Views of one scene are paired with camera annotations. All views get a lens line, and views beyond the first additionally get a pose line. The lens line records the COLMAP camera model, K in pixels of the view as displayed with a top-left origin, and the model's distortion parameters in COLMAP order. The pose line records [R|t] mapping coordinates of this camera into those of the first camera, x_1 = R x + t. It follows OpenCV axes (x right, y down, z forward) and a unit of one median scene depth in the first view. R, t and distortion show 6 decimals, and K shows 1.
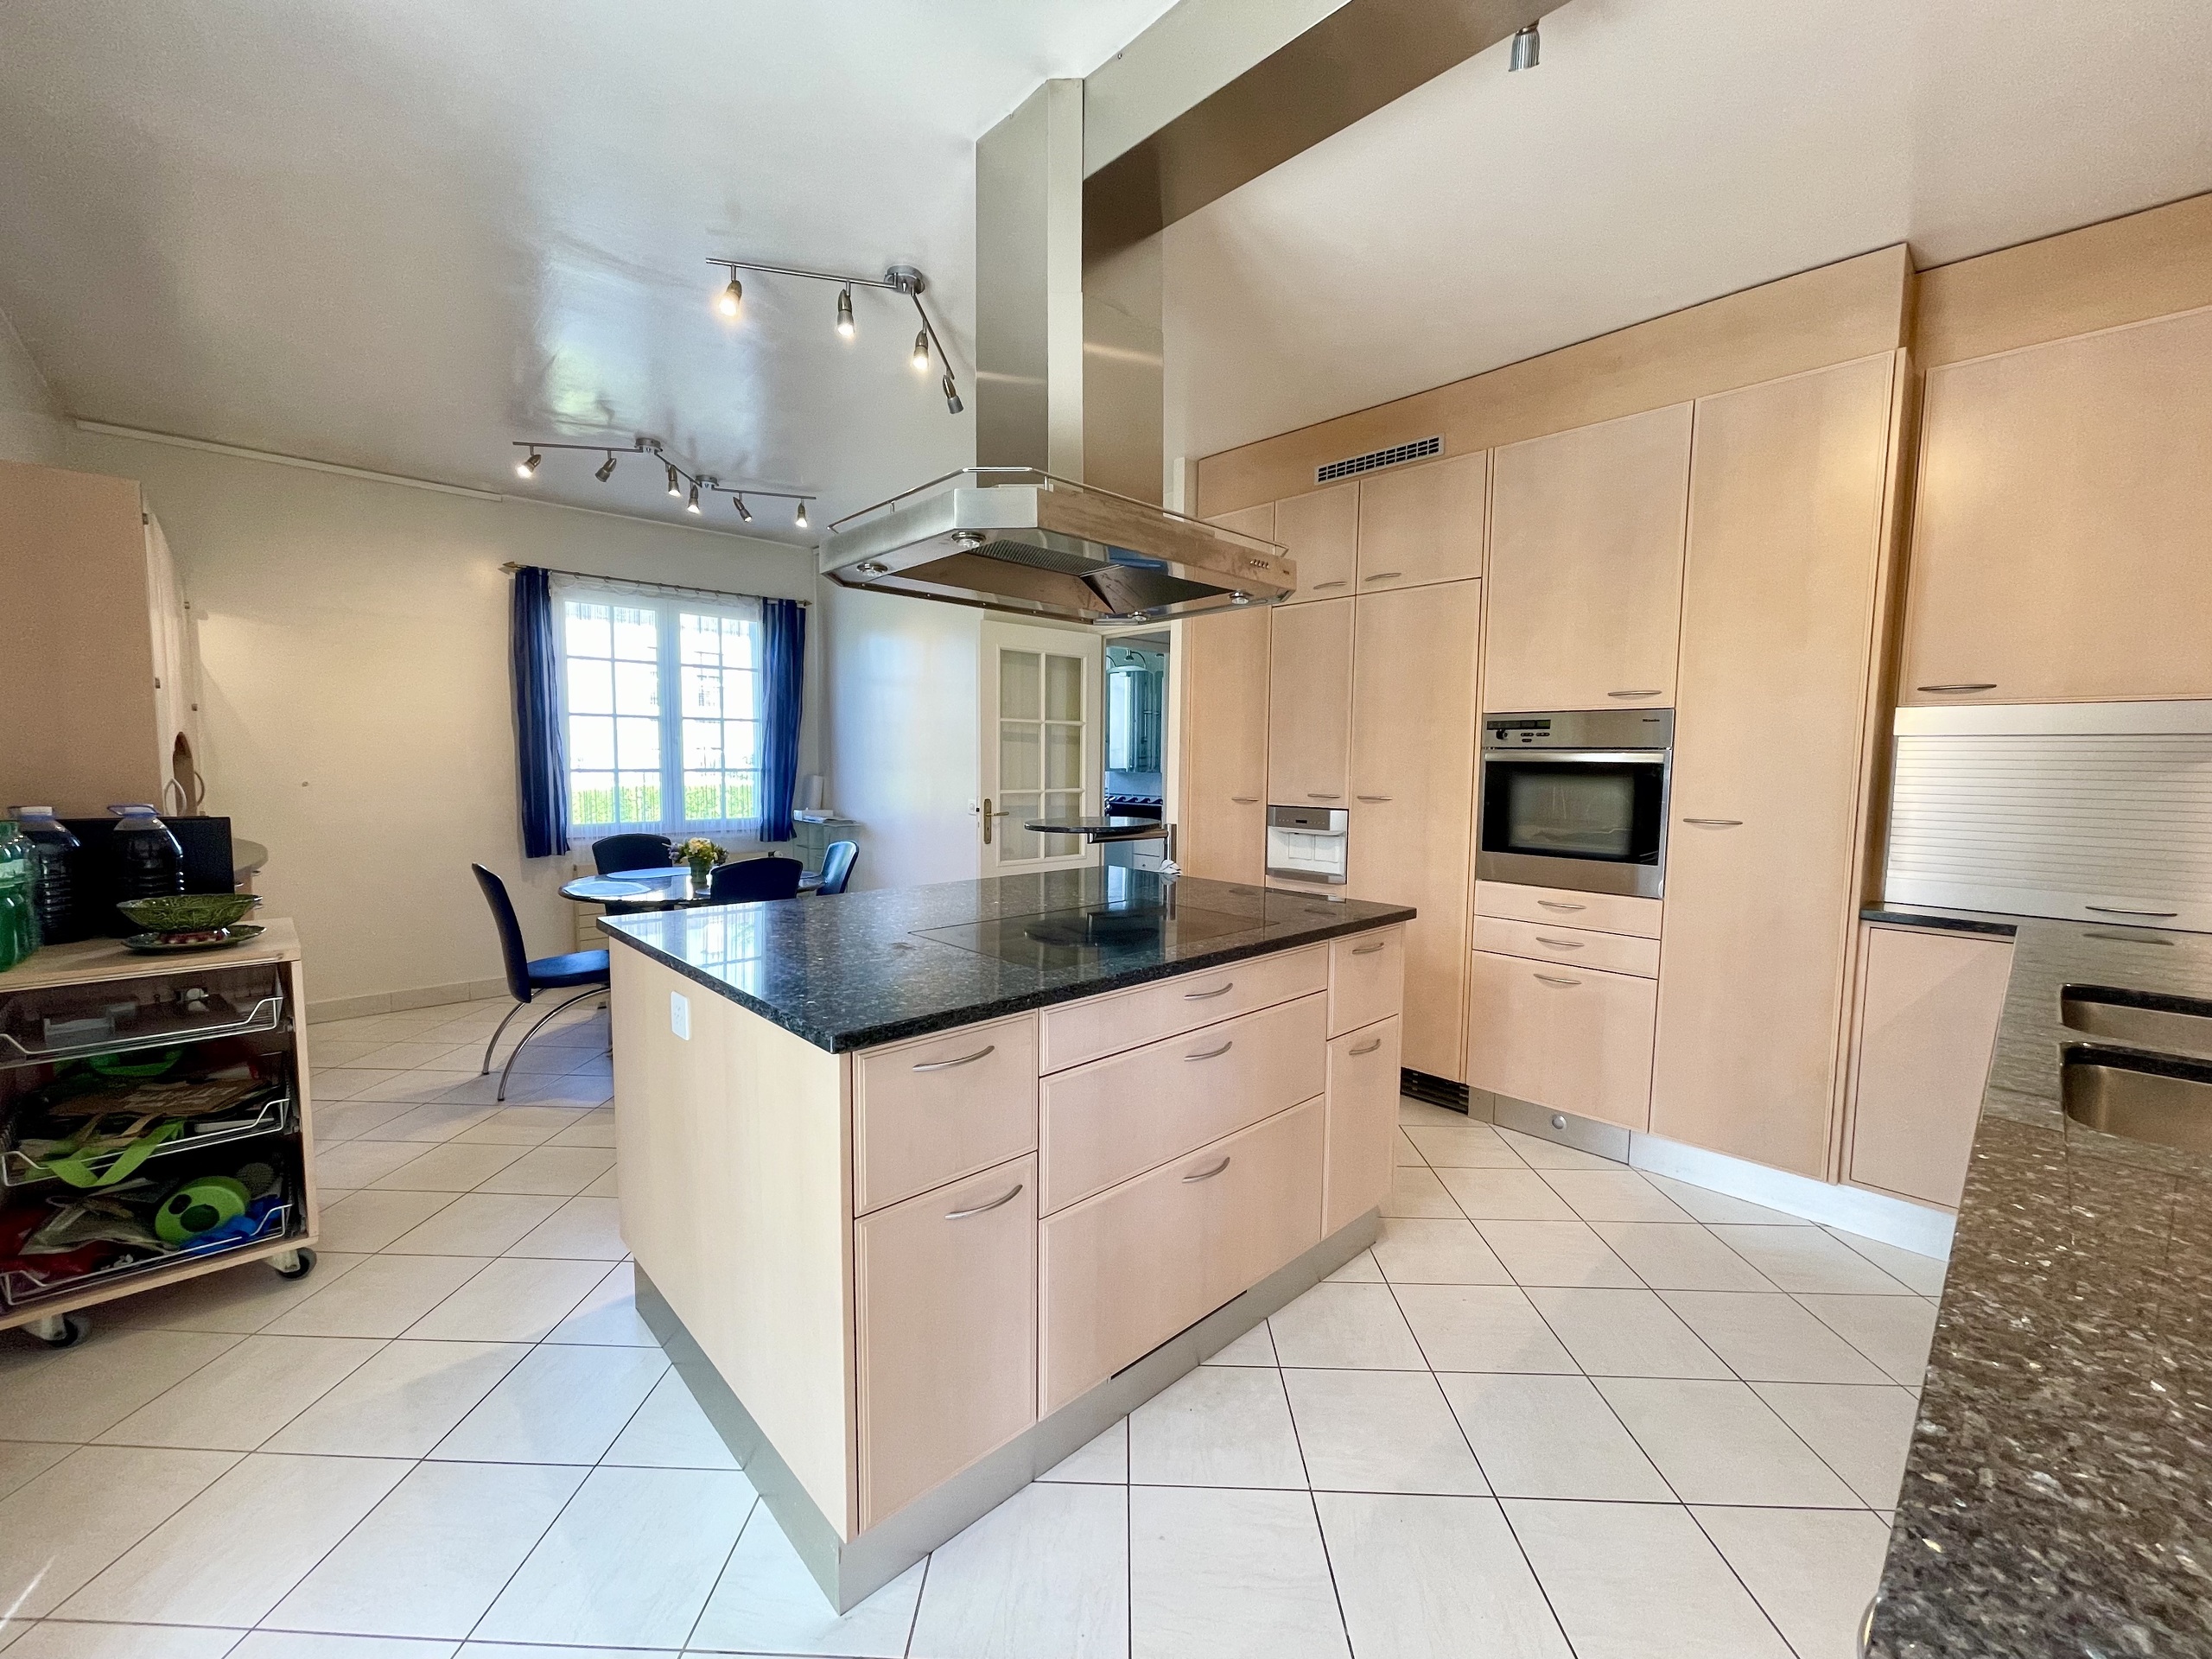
lens RADIAL K [[893.0, 0, 1105.3], [0, 893.0, 830.7], [0, 0, 1]] dist [-0.001112, -0.000090]
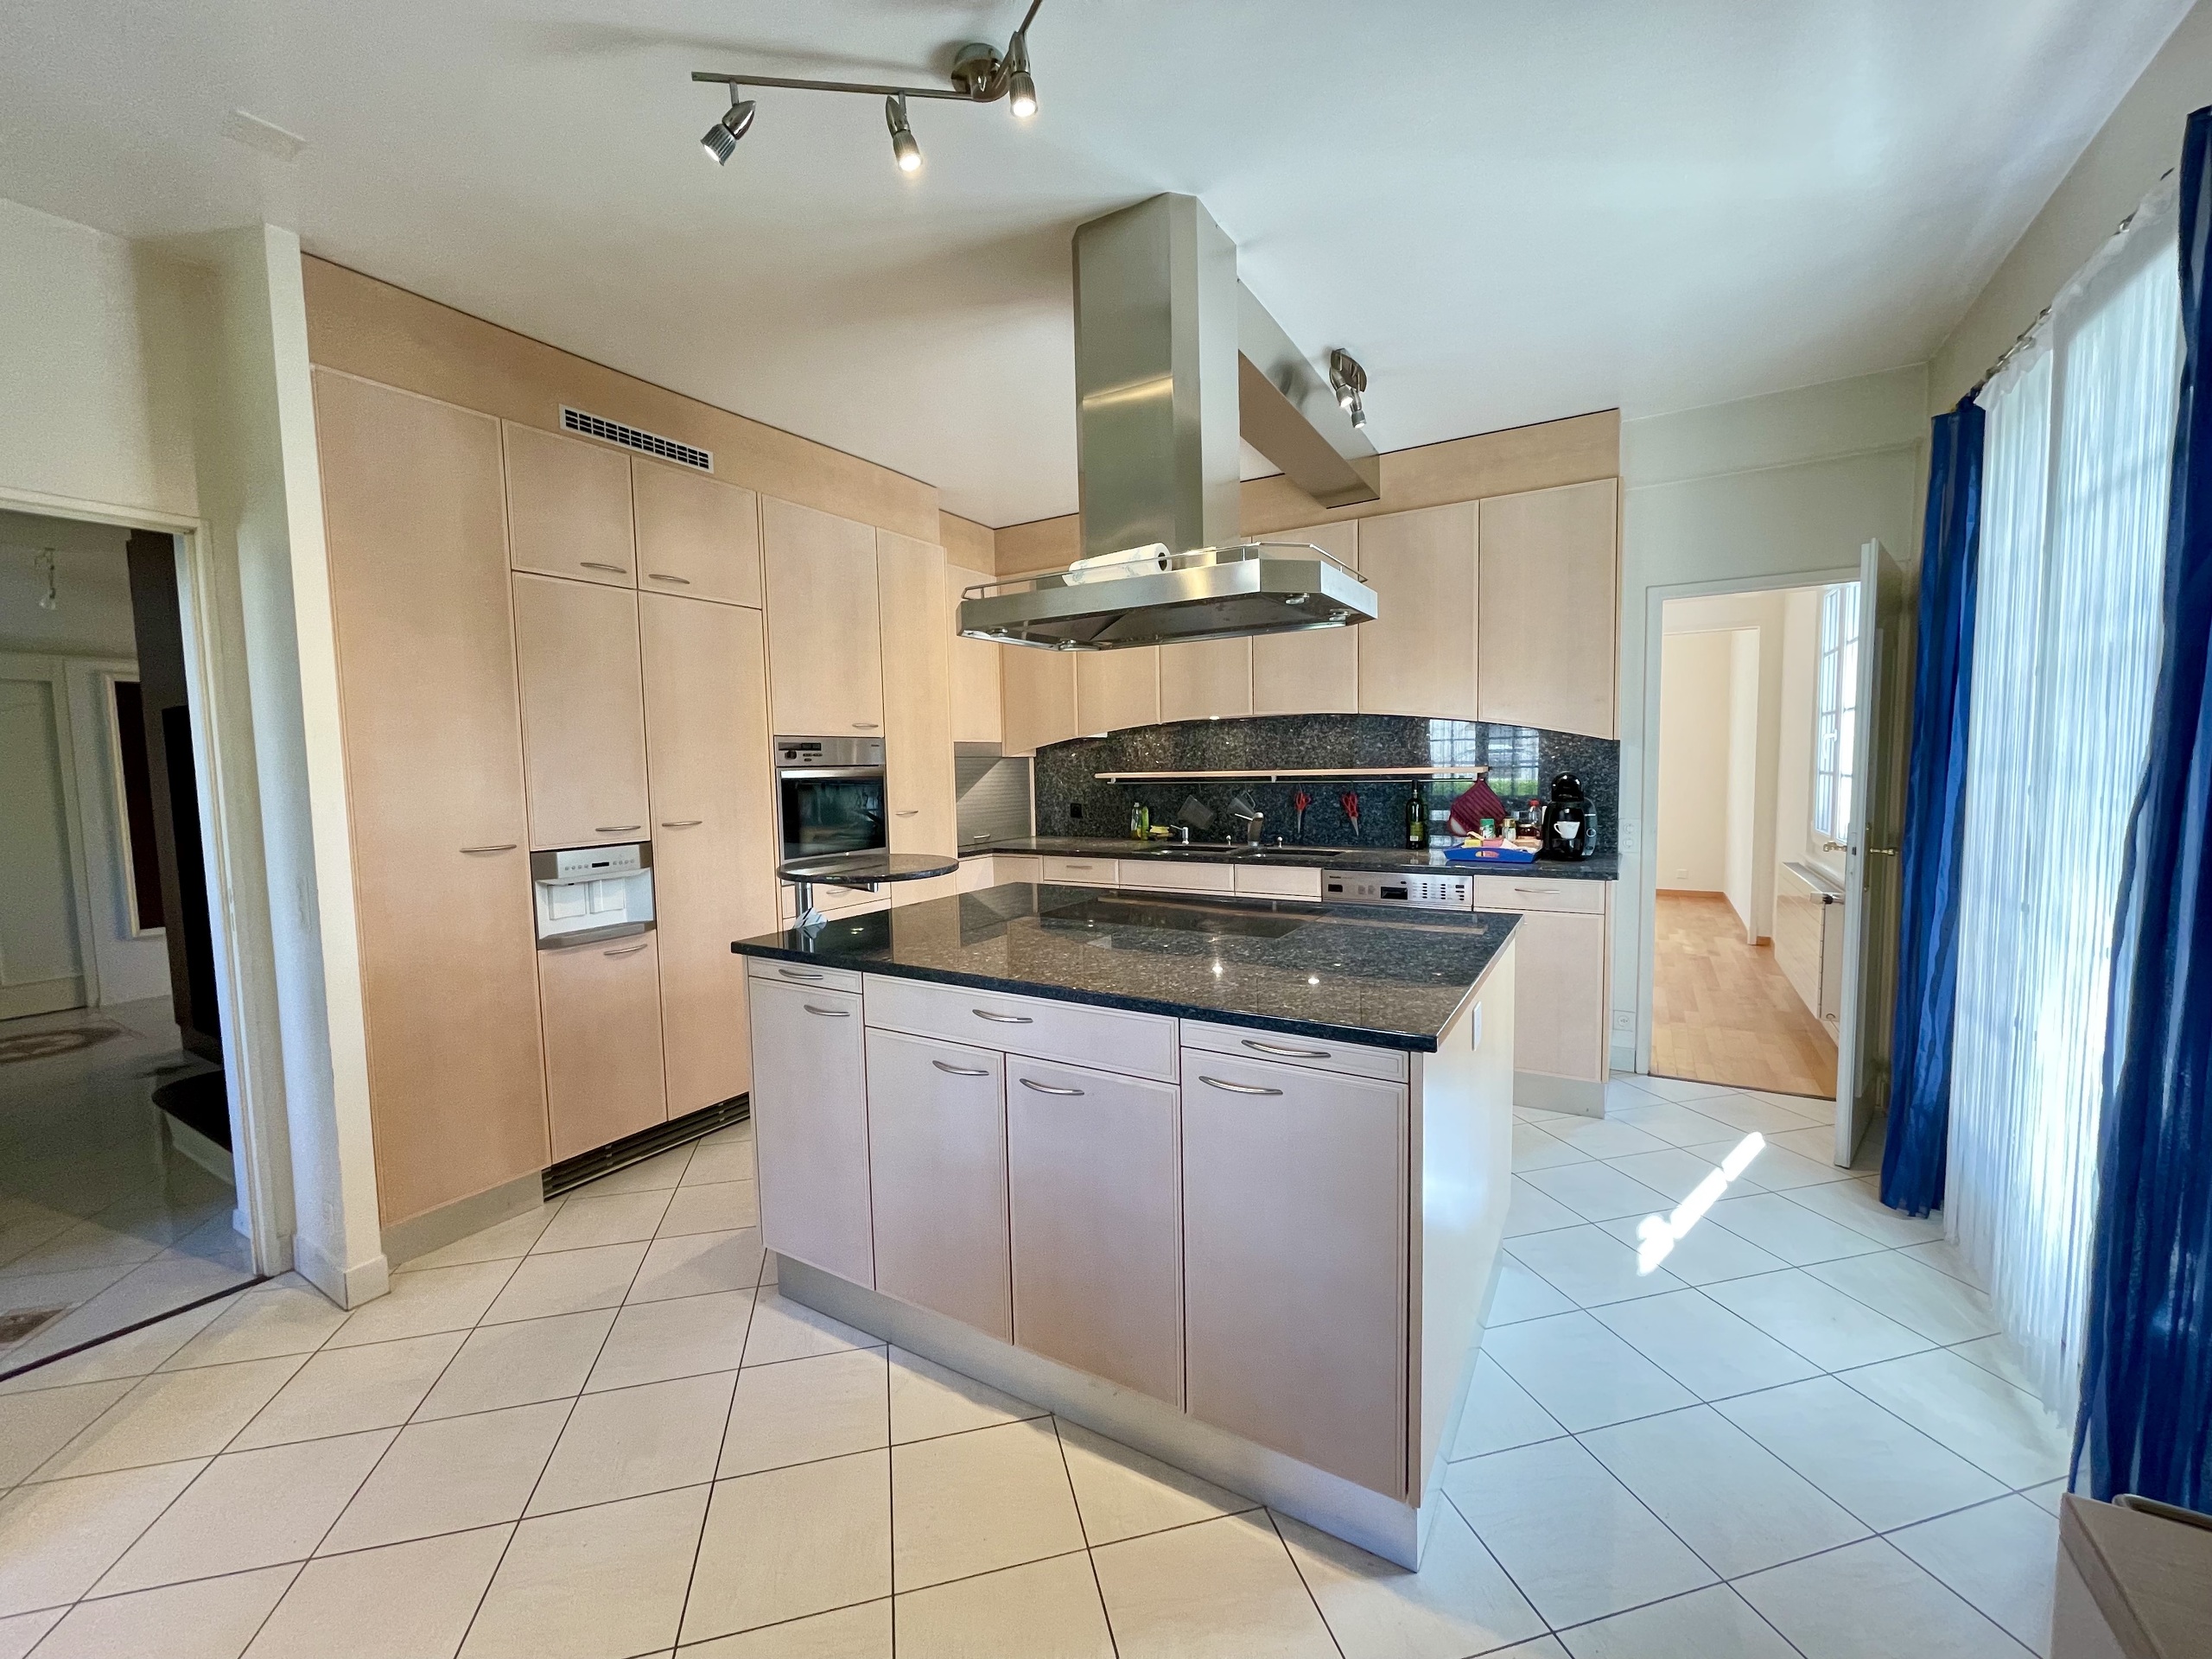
lens RADIAL K [[893.0, 0, 1105.6], [0, 893.0, 830.9], [0, 0, 1]] dist [-0.001112, -0.000090]
pose [[-0.260550, -0.077115, 0.962376, -0.755394], [0.096684, 0.989710, 0.105481, -0.093075], [-0.960607, 0.120530, -0.250413, 0.910788]]
